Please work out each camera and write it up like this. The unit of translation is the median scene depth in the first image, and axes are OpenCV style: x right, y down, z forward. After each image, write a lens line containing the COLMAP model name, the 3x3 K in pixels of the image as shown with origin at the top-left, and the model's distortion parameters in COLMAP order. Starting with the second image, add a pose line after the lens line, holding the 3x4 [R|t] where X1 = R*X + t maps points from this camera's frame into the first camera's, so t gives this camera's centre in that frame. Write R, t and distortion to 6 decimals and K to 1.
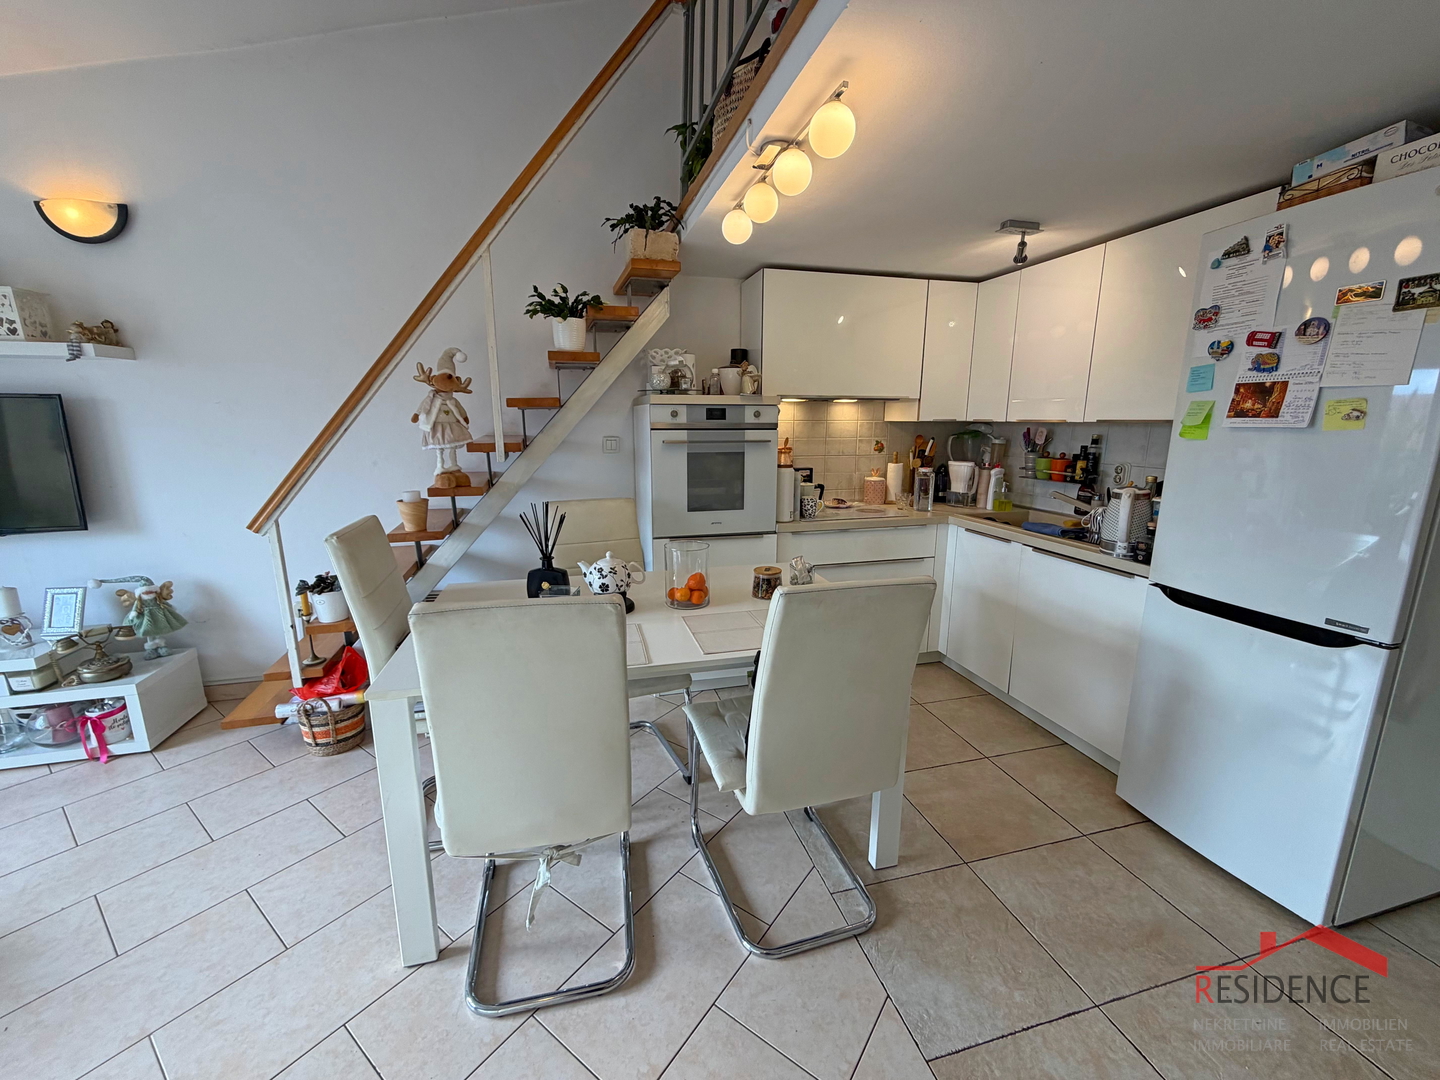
lens RADIAL K [[572.2, 0, 717.1], [0, 572.2, 538.2], [0, 0, 1]] dist [0.001458, -0.000871]
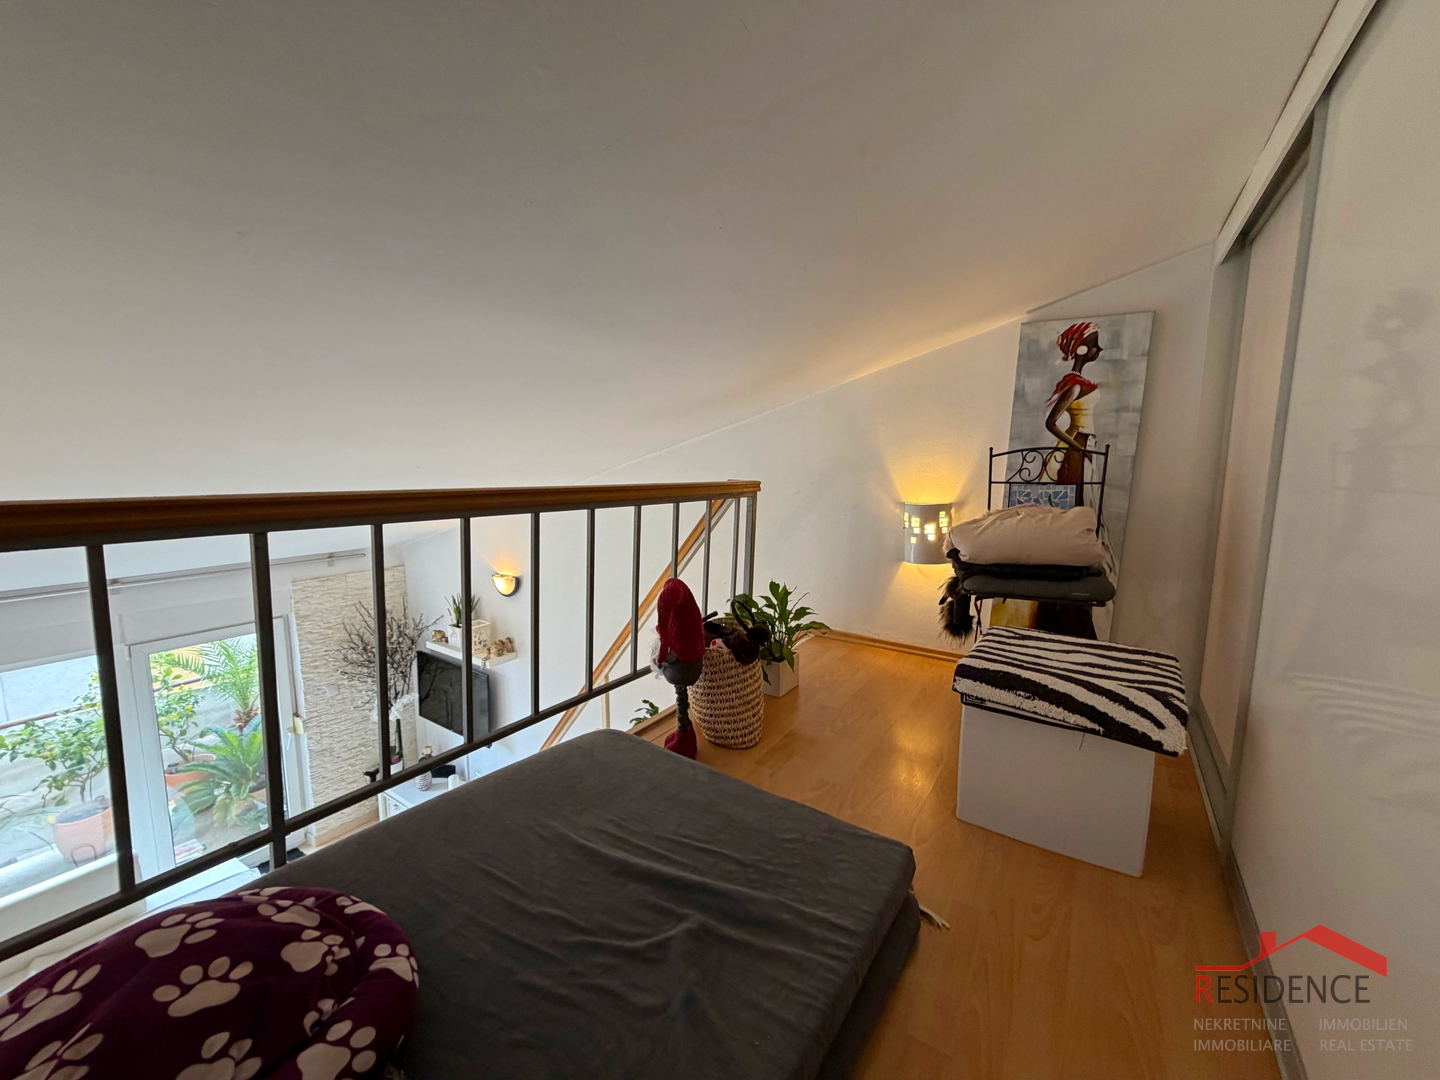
lens RADIAL K [[572.2, 0, 718.0], [0, 572.2, 537.3], [0, 0, 1]] dist [0.001458, -0.000871]
pose [[0.651386, 0.101658, -0.751905, 0.674249], [-0.158198, 0.987401, -0.003551, -0.843930], [0.742071, 0.121263, 0.659262, 0.319411]]
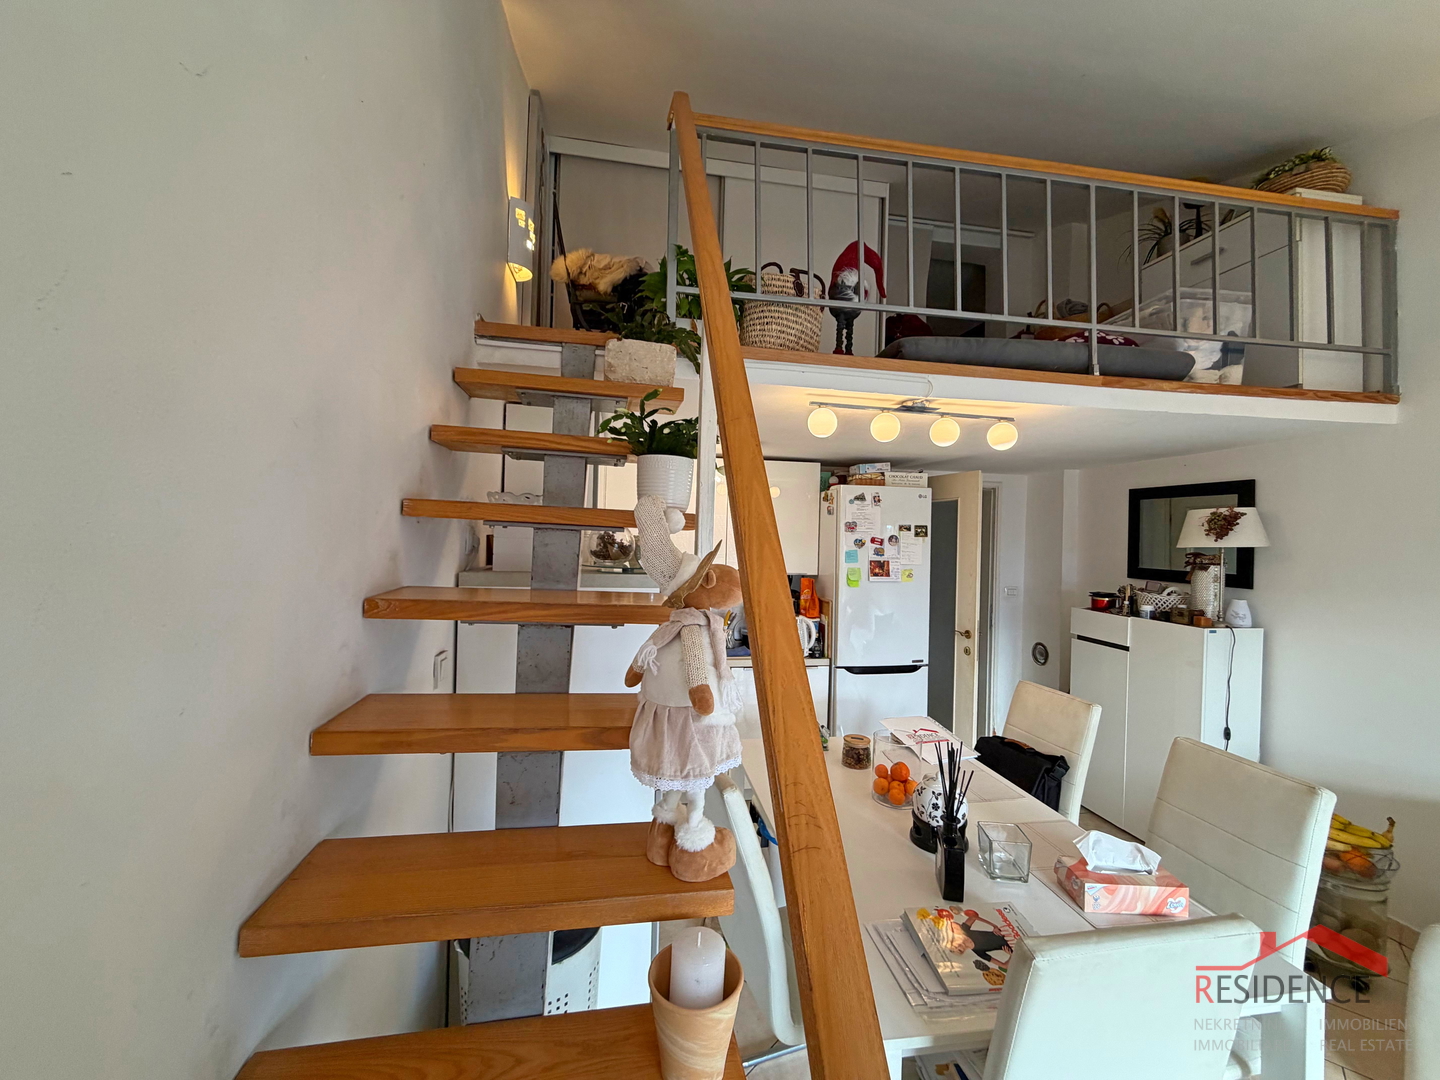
lens RADIAL K [[572.2, 0, 717.4], [0, 572.2, 536.5], [0, 0, 1]] dist [0.001458, -0.000871]
pose [[0.091080, 0.000262, 0.995844, -0.894650], [0.180945, 0.983350, -0.016808, -0.309304], [-0.979267, 0.181723, 0.089517, 0.986017]]
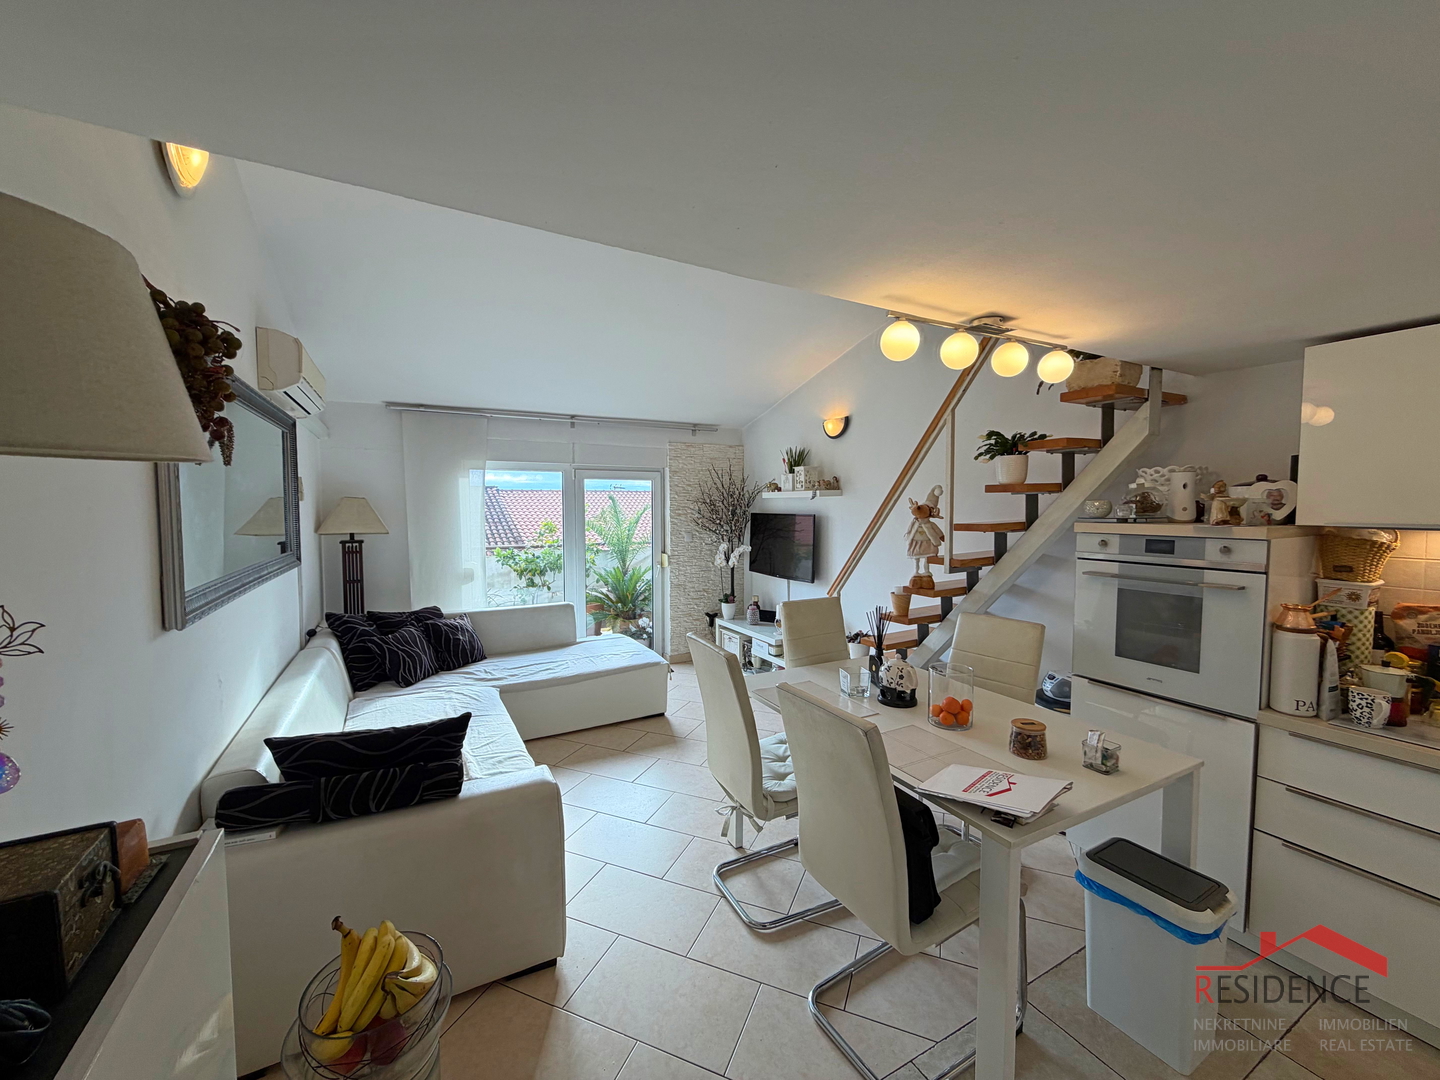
lens RADIAL K [[572.2, 0, 716.1], [0, 572.2, 538.1], [0, 0, 1]] dist [0.001458, -0.000871]
pose [[0.230656, 0.055437, -0.971455, 0.760179], [-0.197043, 0.980352, 0.009160, -0.130463], [0.952876, 0.189306, 0.237047, 0.232664]]
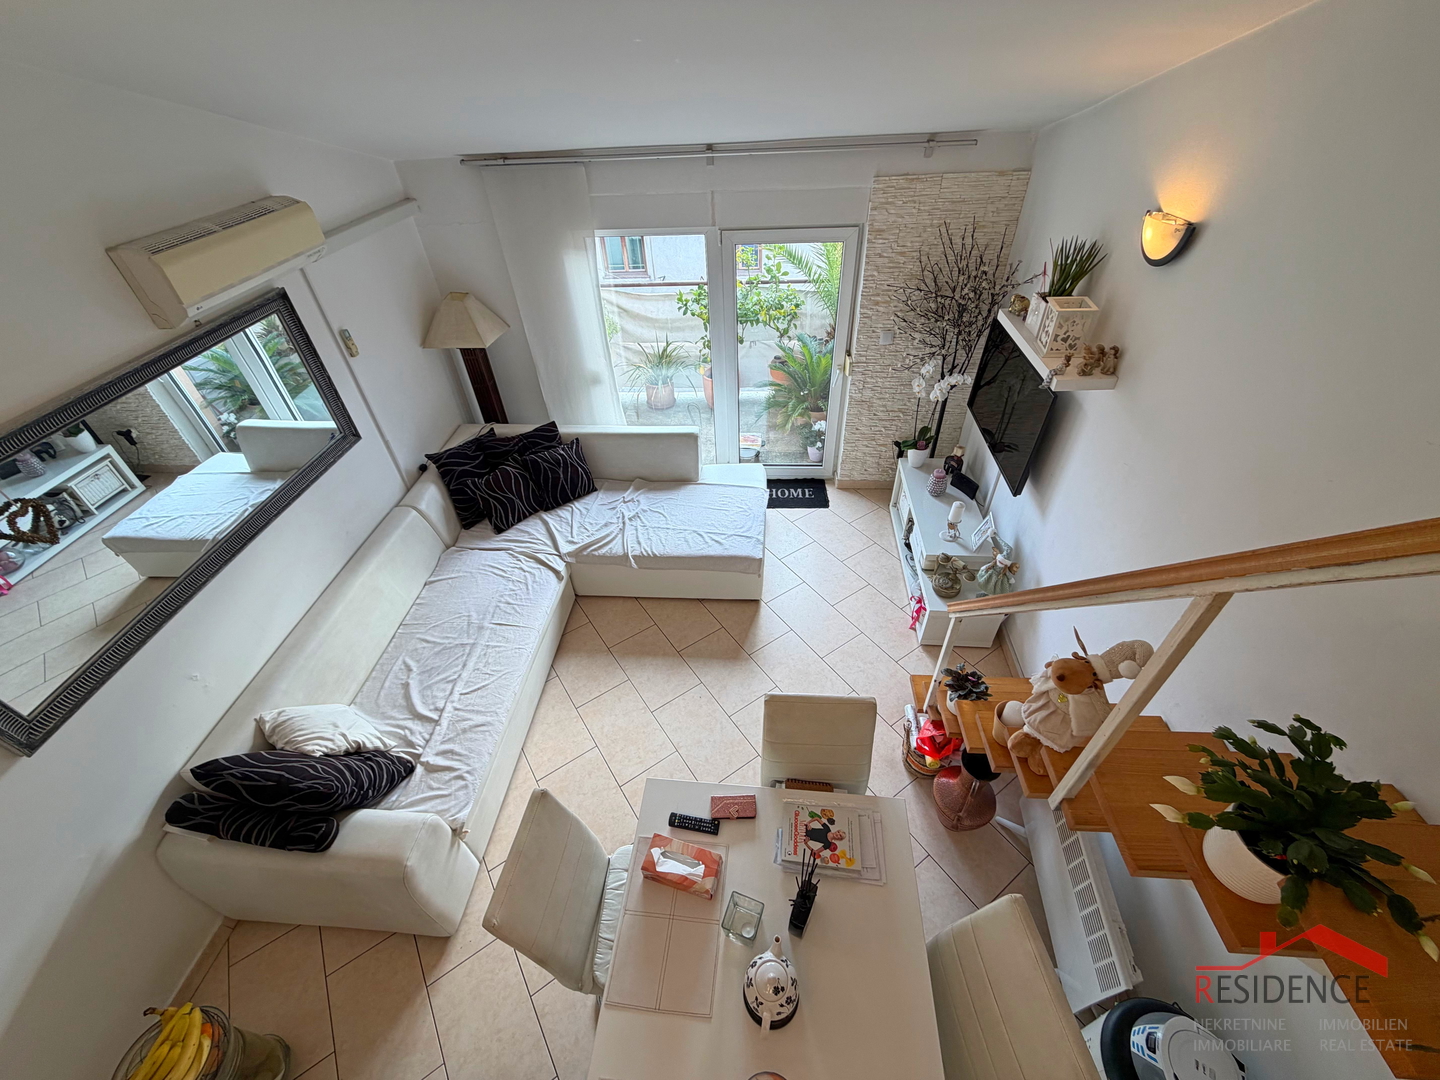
lens RADIAL K [[572.2, 0, 714.6], [0, 572.2, 536.6], [0, 0, 1]] dist [0.001458, -0.000871]
pose [[-0.341718, 0.627925, -0.699242, 0.009953], [-0.147940, 0.698814, 0.699838, -0.787556], [0.928085, 0.342593, -0.145902, 0.690973]]
